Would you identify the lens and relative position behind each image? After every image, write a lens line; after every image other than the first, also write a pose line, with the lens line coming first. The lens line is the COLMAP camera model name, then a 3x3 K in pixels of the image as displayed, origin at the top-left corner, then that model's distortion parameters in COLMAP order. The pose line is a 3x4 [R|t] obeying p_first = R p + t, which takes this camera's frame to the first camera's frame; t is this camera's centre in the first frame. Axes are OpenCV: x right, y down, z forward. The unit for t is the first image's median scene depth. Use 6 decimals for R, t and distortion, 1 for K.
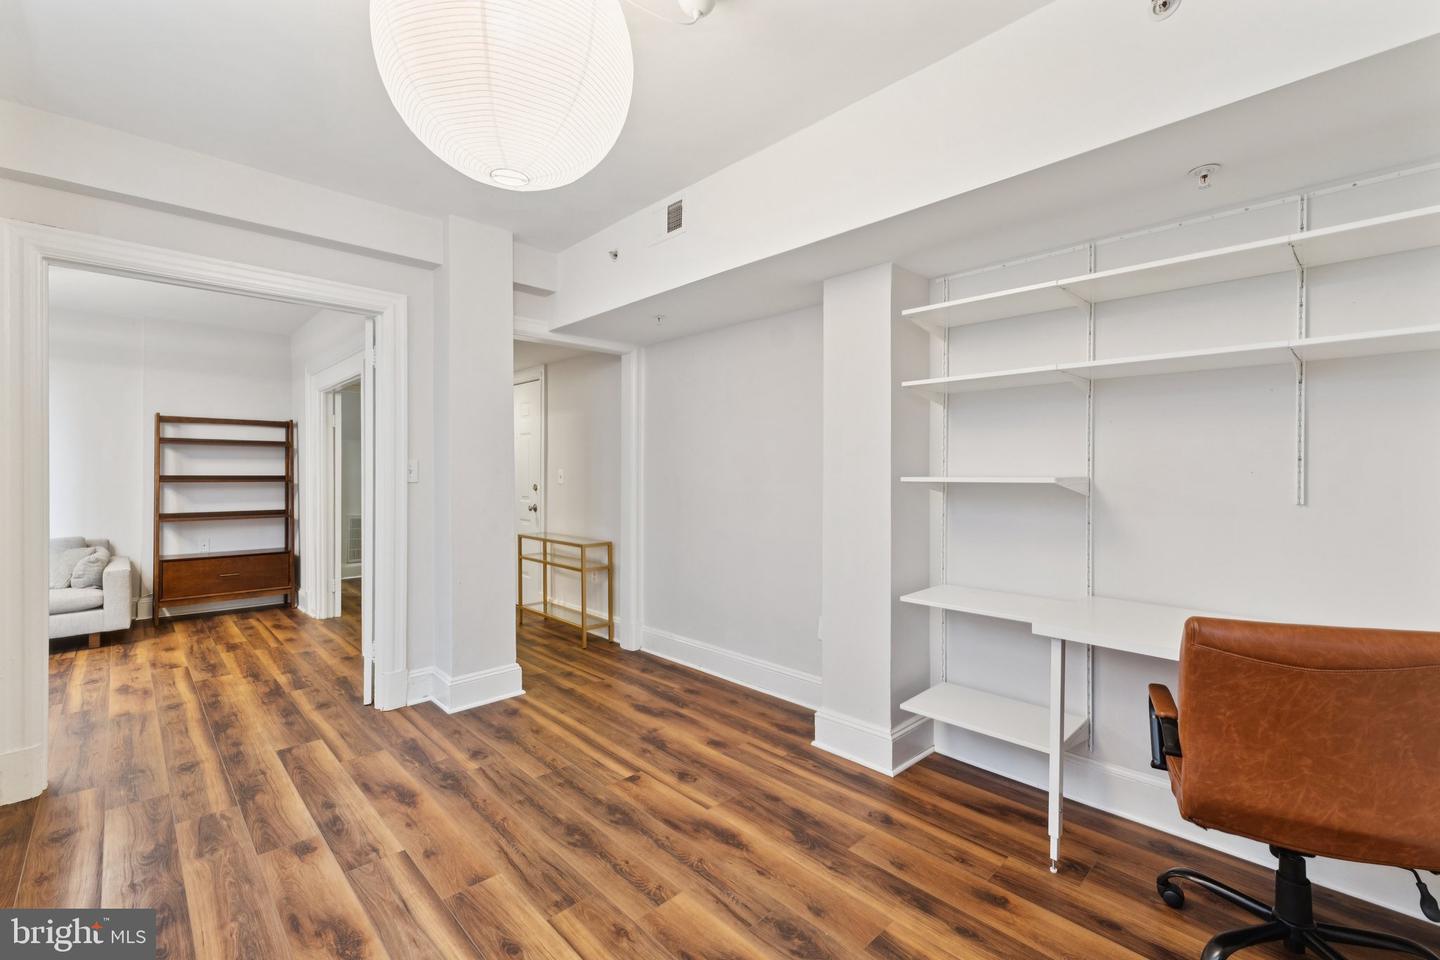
lens RADIAL K [[618.6, 0, 721.0], [0, 618.6, 462.4], [0, 0, 1]] dist [0.006836, 0.000485]
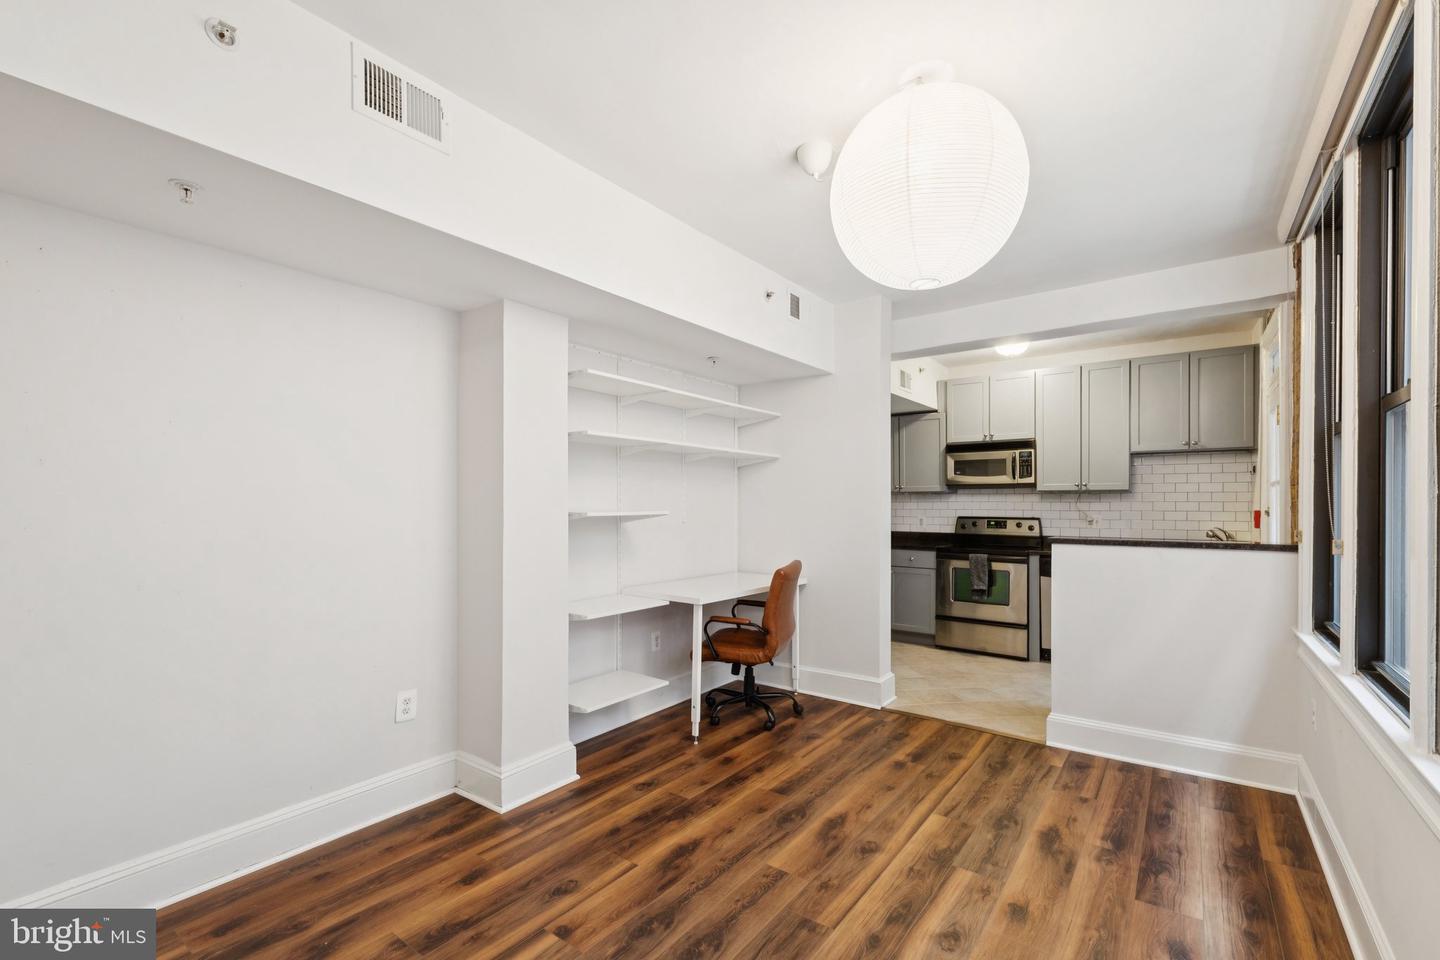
lens RADIAL K [[628.7, 0, 726.0], [0, 628.7, 502.8], [0, 0, 1]] dist [0.009144, -0.000041]
pose [[-0.167573, 0.002058, 0.985858, -0.659451], [-0.012813, 0.999909, -0.004266, 0.005594], [-0.985776, -0.013346, -0.167531, 0.686712]]
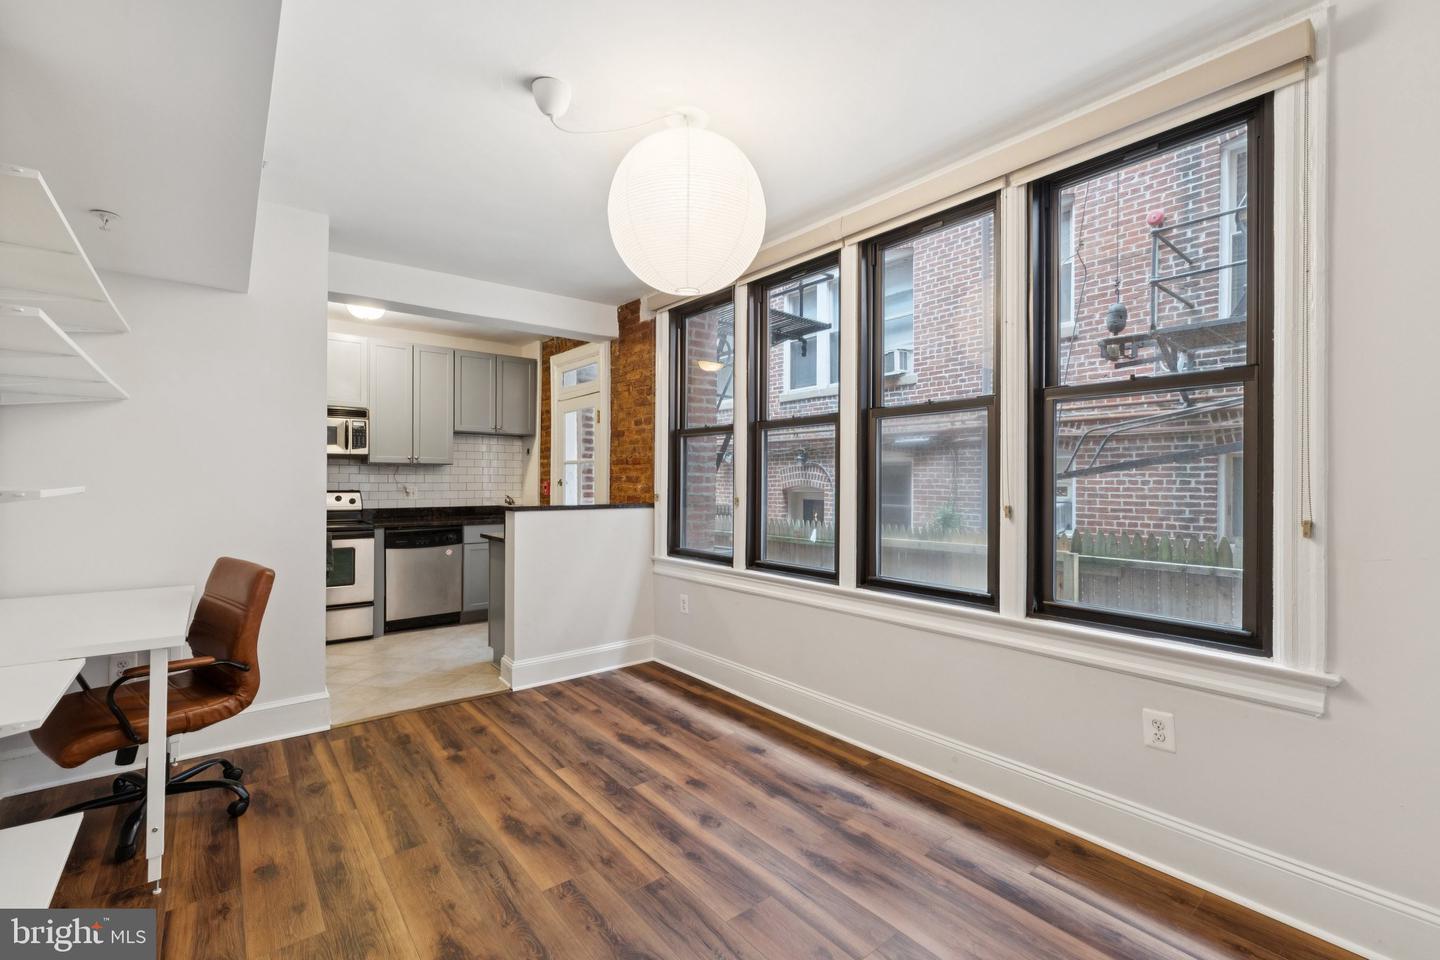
lens RADIAL K [[620.1, 0, 718.1], [0, 620.1, 482.6], [0, 0, 1]] dist [0.003802, 0.000361]
pose [[-0.995641, -0.005442, 0.093111, -0.236359], [-0.006107, 0.999958, -0.006867, 0.012678], [-0.093070, -0.007405, -0.995632, 1.066707]]
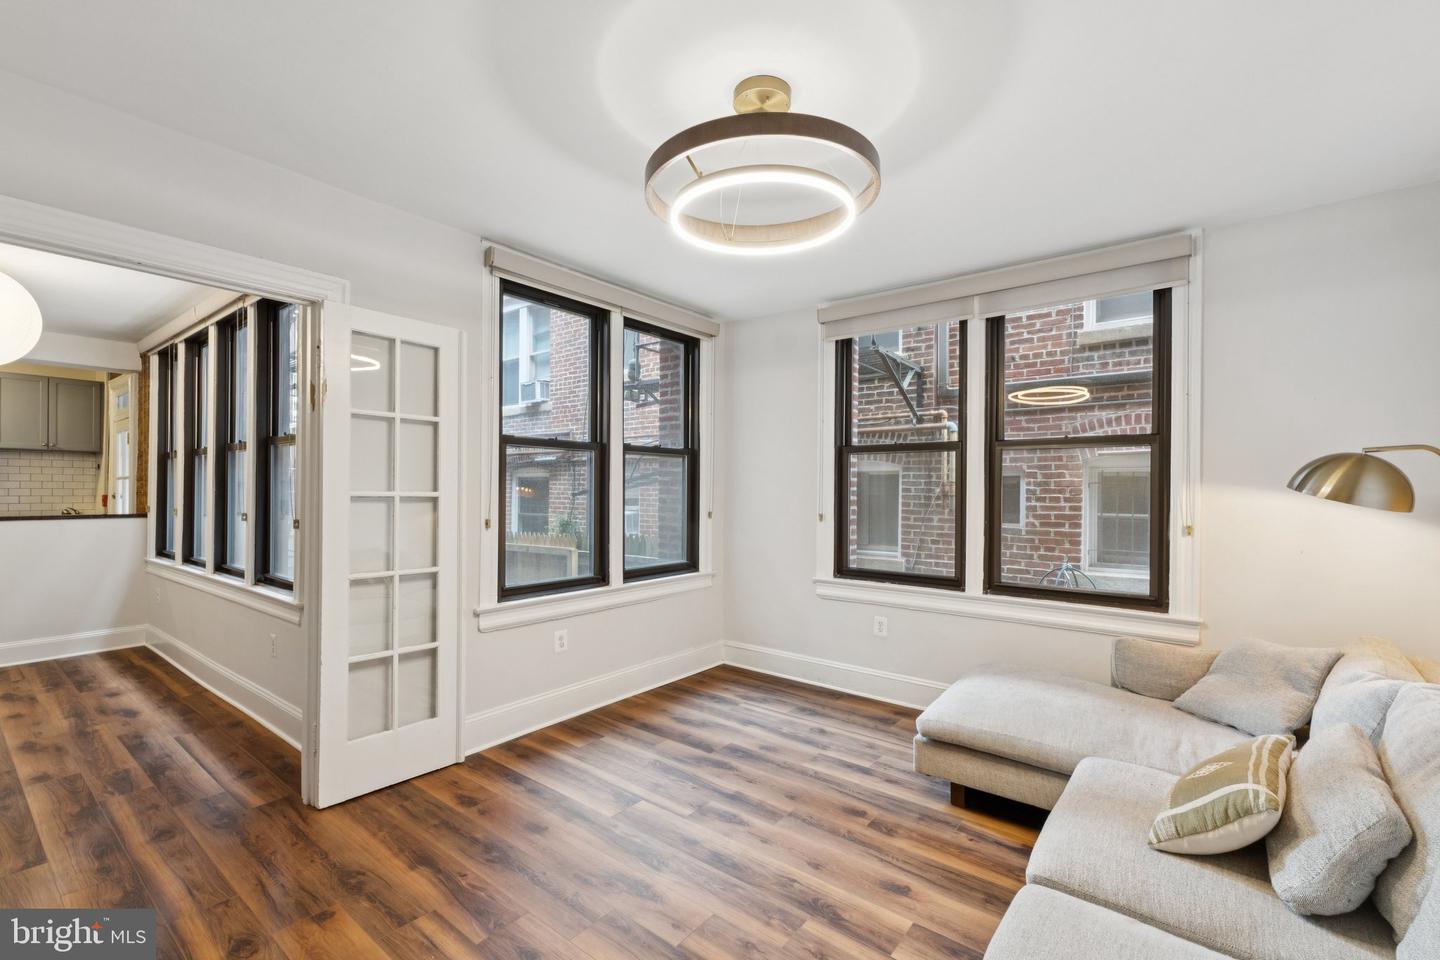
lens RADIAL K [[626.6, 0, 722.6], [0, 626.6, 487.9], [0, 0, 1]] dist [0.007860, -0.000255]
pose [[-0.990810, -0.006386, -0.135108, -1.154398], [-0.004247, 0.999861, -0.016117, 0.002701], [0.135192, -0.015395, -0.990700, 1.525063]]
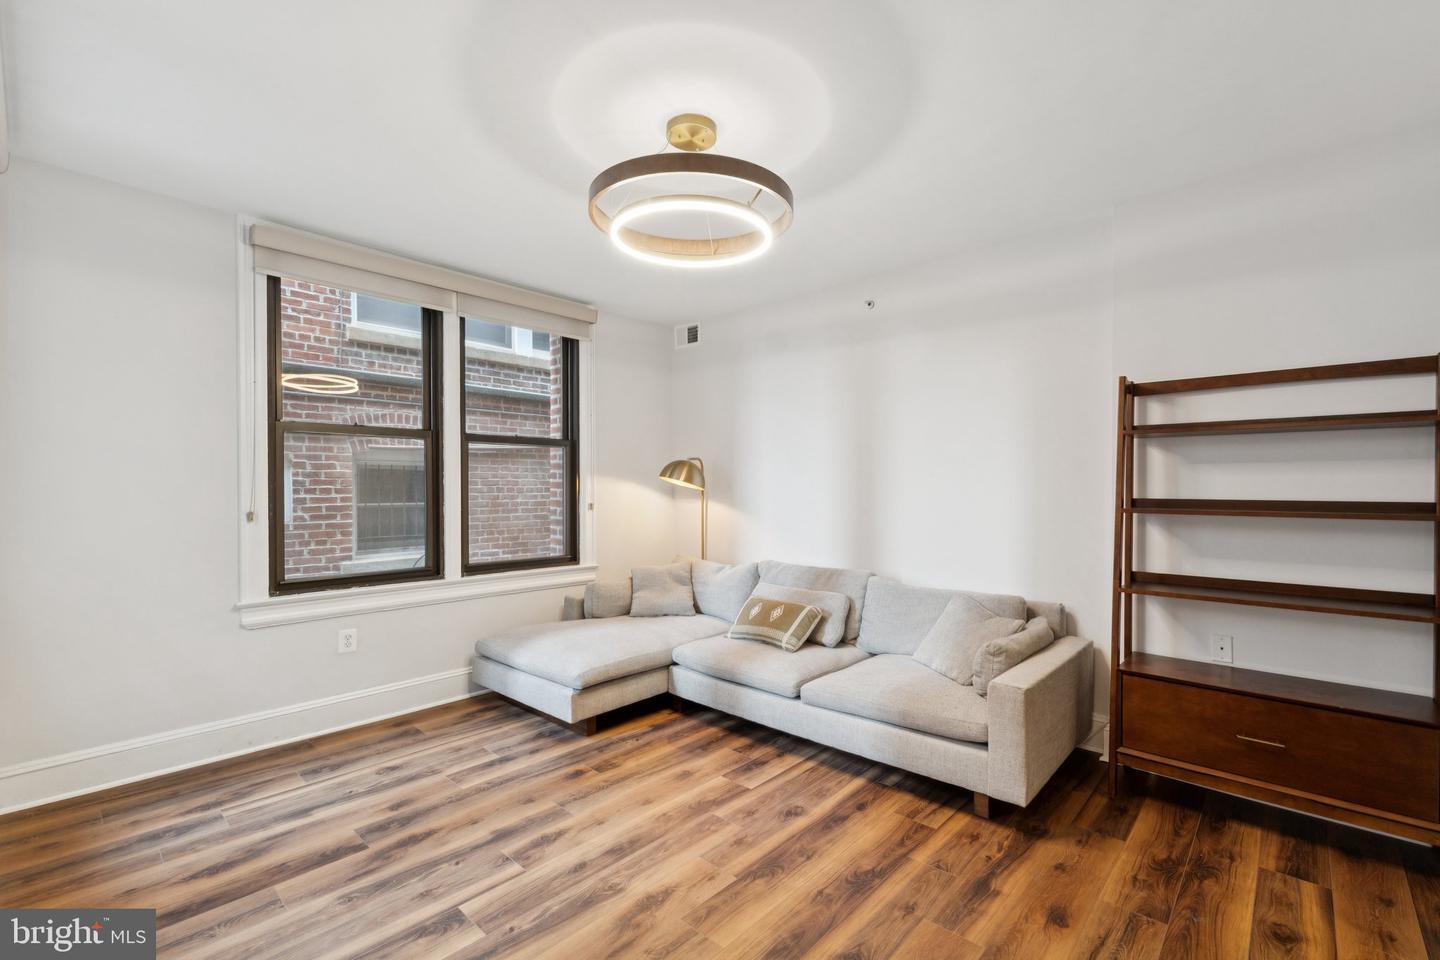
lens RADIAL K [[628.6, 0, 721.8], [0, 628.6, 491.9], [0, 0, 1]] dist [0.004183, 0.000134]
pose [[0.062222, 0.005999, -0.998044, -0.604208], [0.015921, 0.999849, 0.007003, 0.009665], [0.997935, -0.016326, 0.062118, 0.950877]]
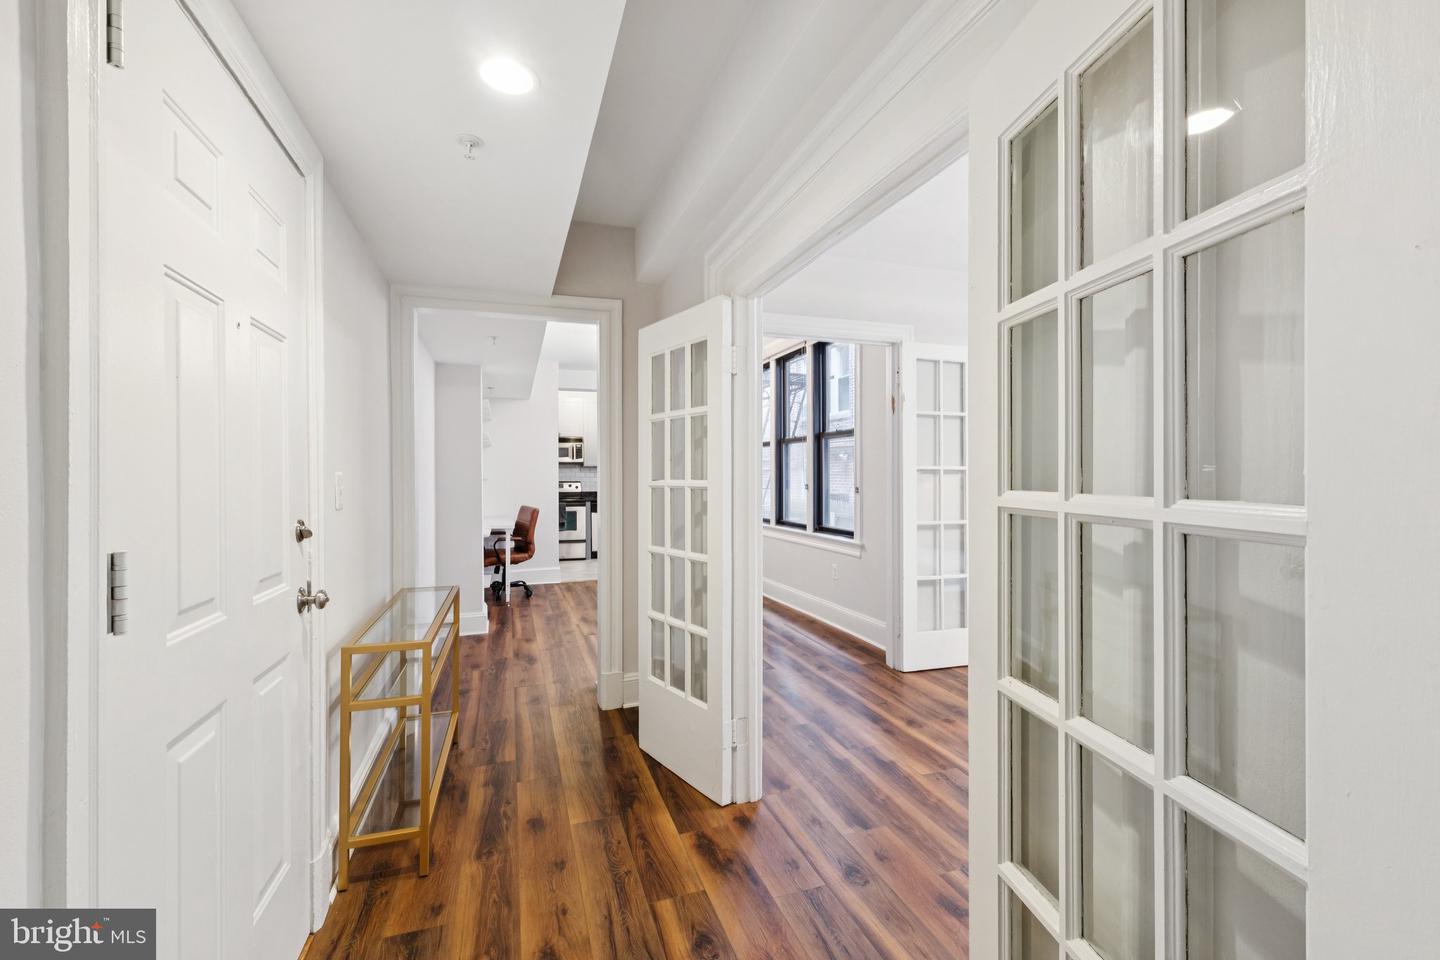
lens RADIAL K [[620.5, 0, 721.7], [0, 620.5, 474.8], [0, 0, 1]] dist [0.004100, 0.000242]
pose [[-0.906339, 0.003306, 0.422539, -0.966207], [-0.000942, 0.999951, -0.009844, 0.023937], [-0.422551, -0.009320, -0.906291, 1.883801]]
